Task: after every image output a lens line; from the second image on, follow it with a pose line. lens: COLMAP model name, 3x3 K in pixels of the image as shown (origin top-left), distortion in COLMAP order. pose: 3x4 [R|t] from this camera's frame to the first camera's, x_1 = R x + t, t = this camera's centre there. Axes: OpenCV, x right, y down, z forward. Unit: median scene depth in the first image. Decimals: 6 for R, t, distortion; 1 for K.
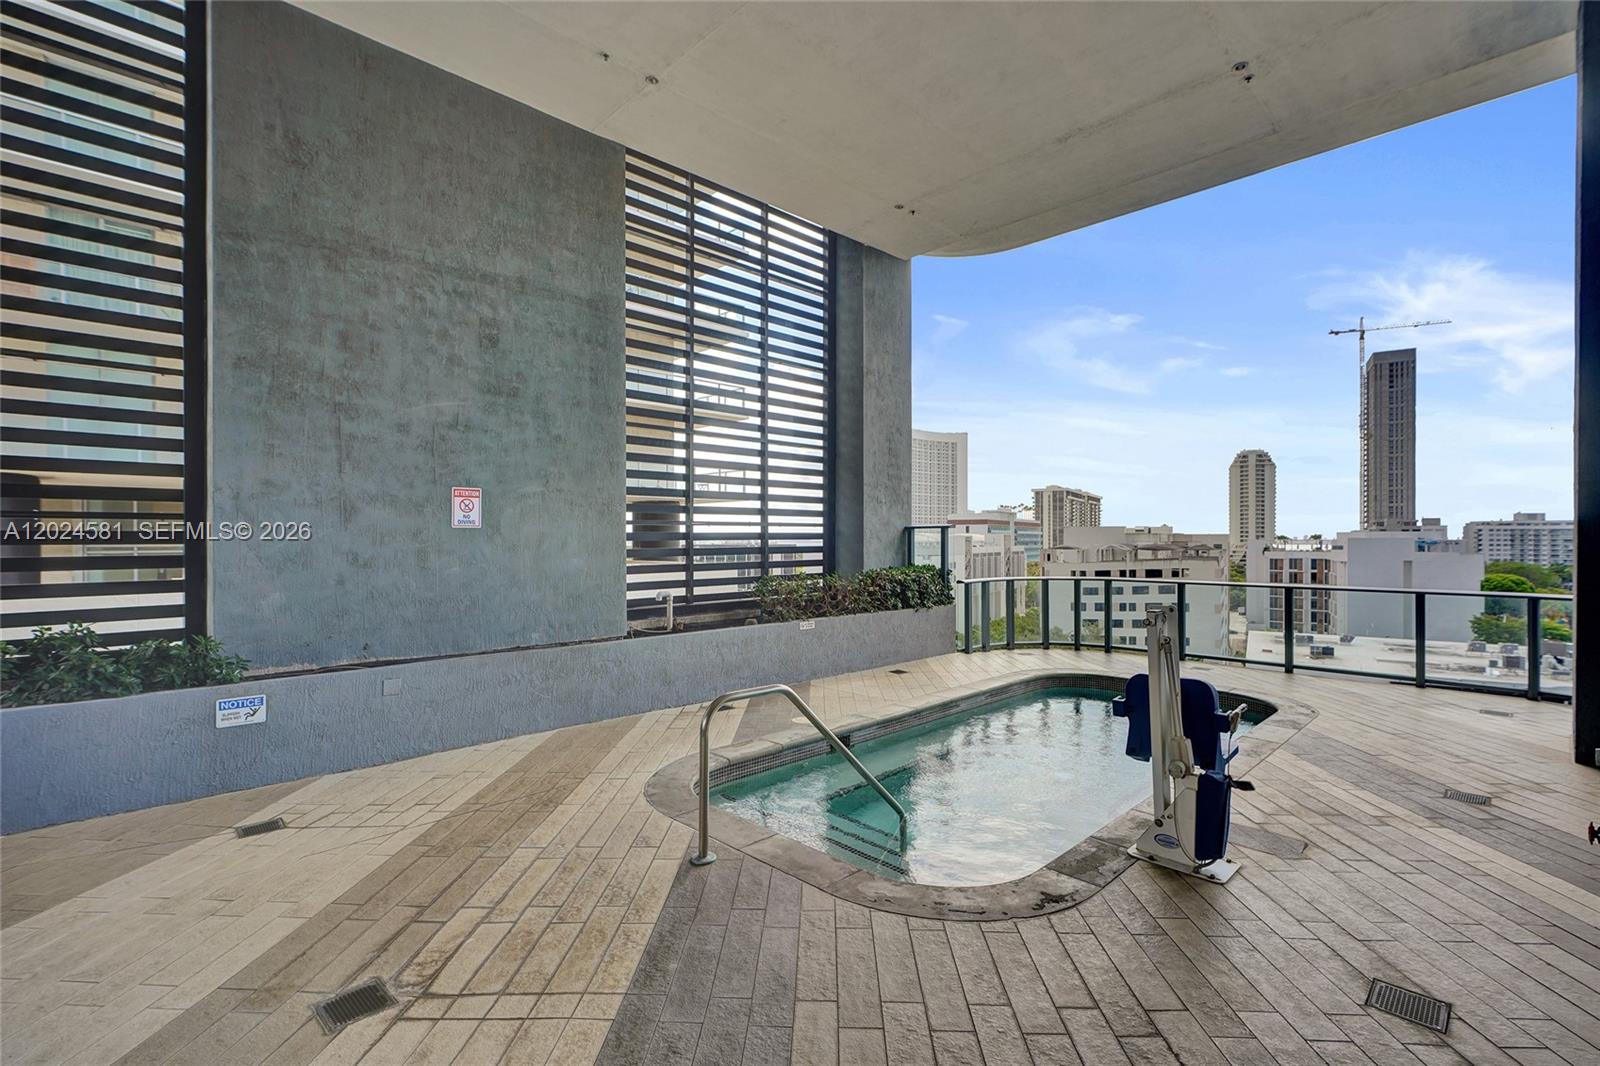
lens RADIAL K [[733.8, 0, 763.9], [0, 733.8, 542.1], [0, 0, 1]] dist [-0.002679, -0.000162]
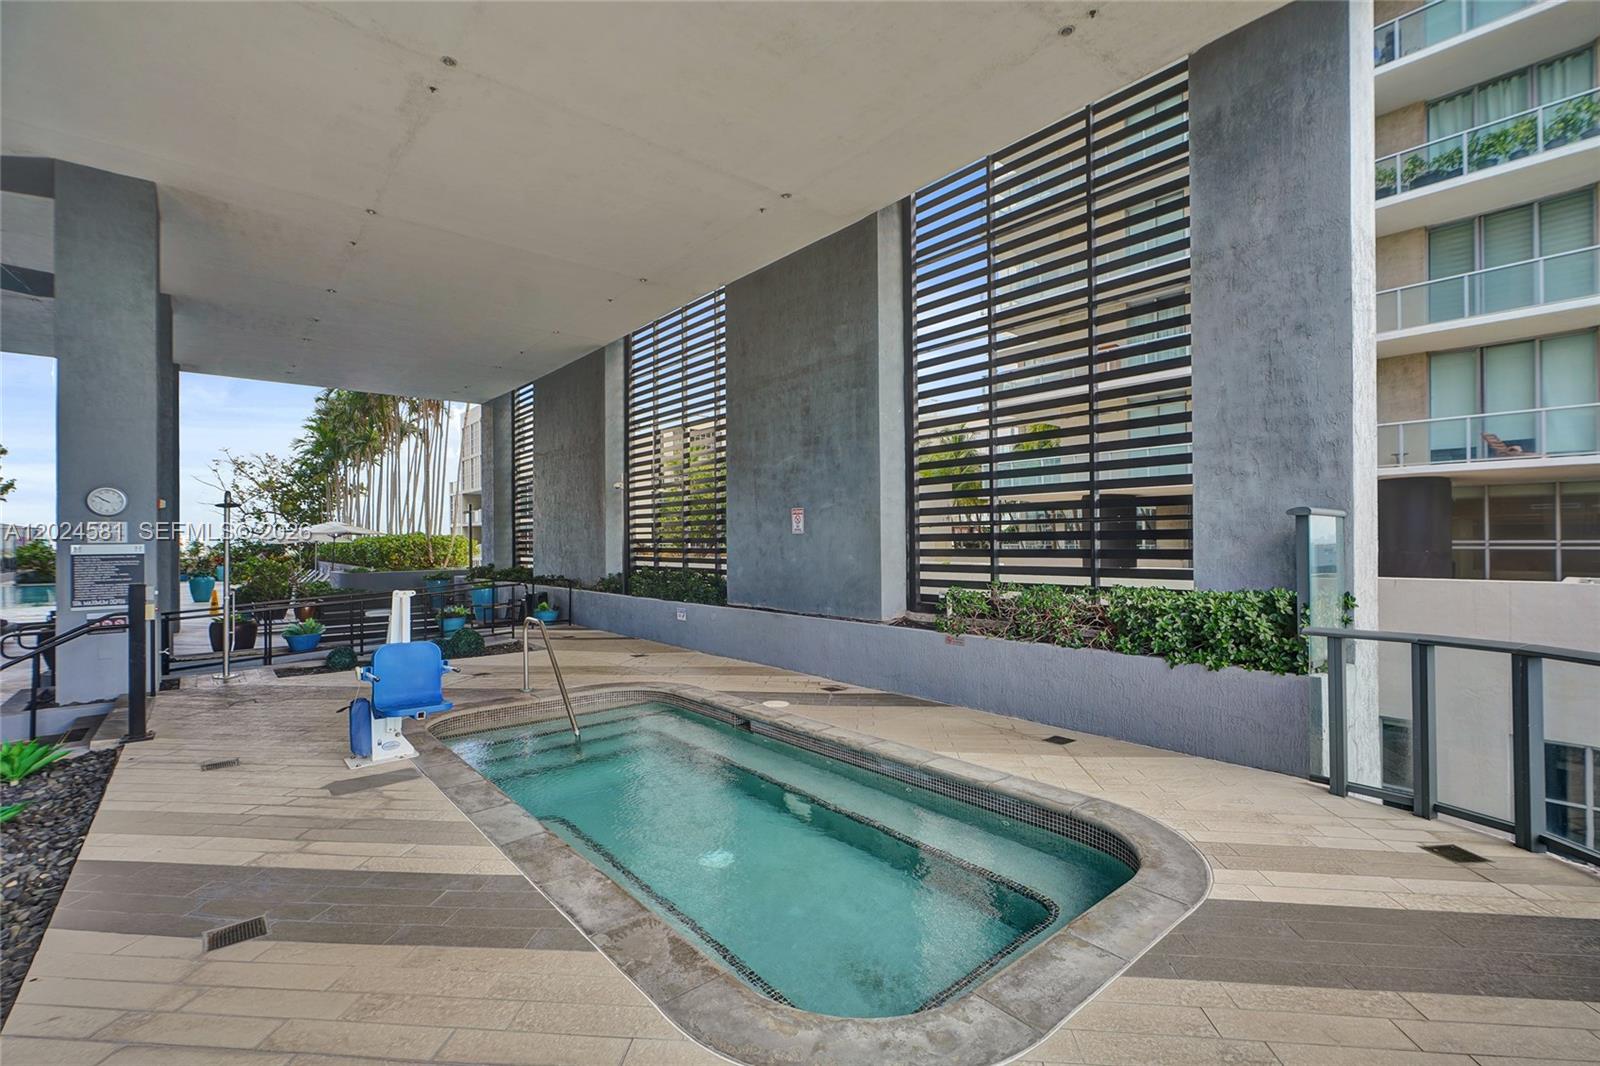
lens RADIAL K [[703.9, 0, 808.7], [0, 703.9, 527.0], [0, 0, 1]] dist [-0.000129, 0.000159]
pose [[-0.034446, -0.014582, -0.999300, 0.924764], [0.005275, 0.999877, -0.014773, -0.008984], [0.999393, -0.005781, -0.034365, 0.894280]]
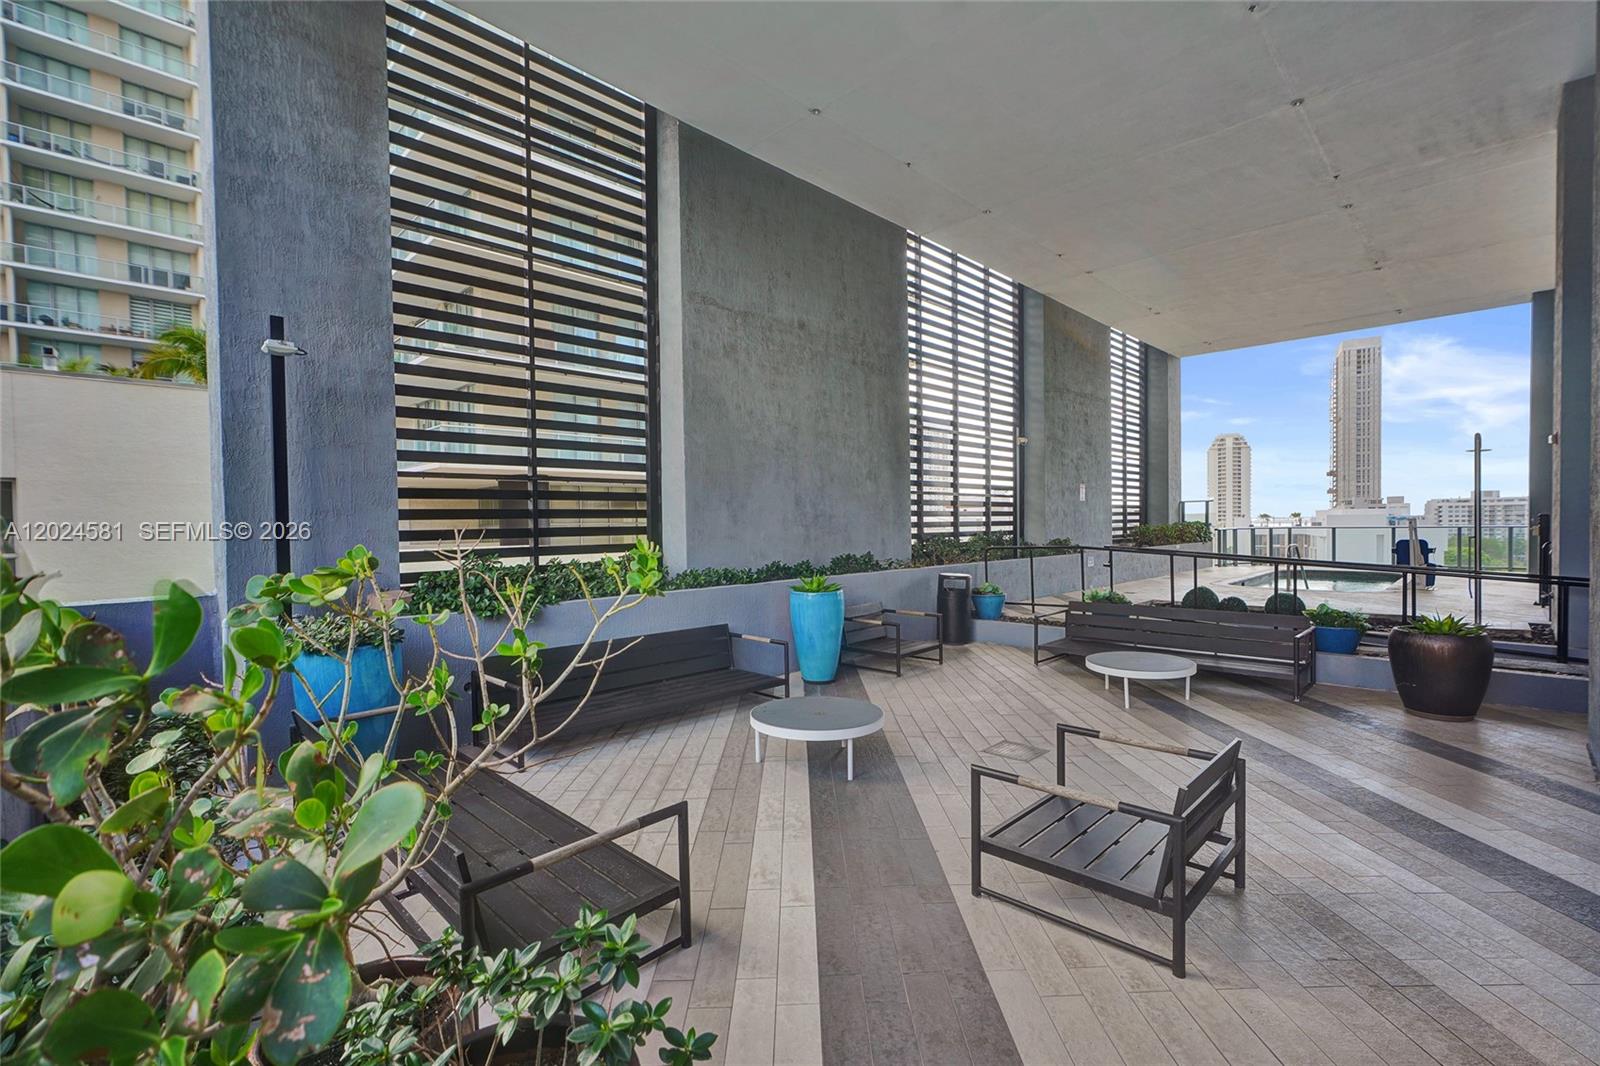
lens RADIAL K [[703.9, 0, 808.7], [0, 703.9, 527.0], [0, 0, 1]] dist [-0.000129, 0.000159]
pose [[0.998586, 0.017114, 0.050323, -1.186631], [-0.018558, 0.999426, 0.028358, 0.015542], [-0.049809, -0.029252, 0.998330, -1.064982]]
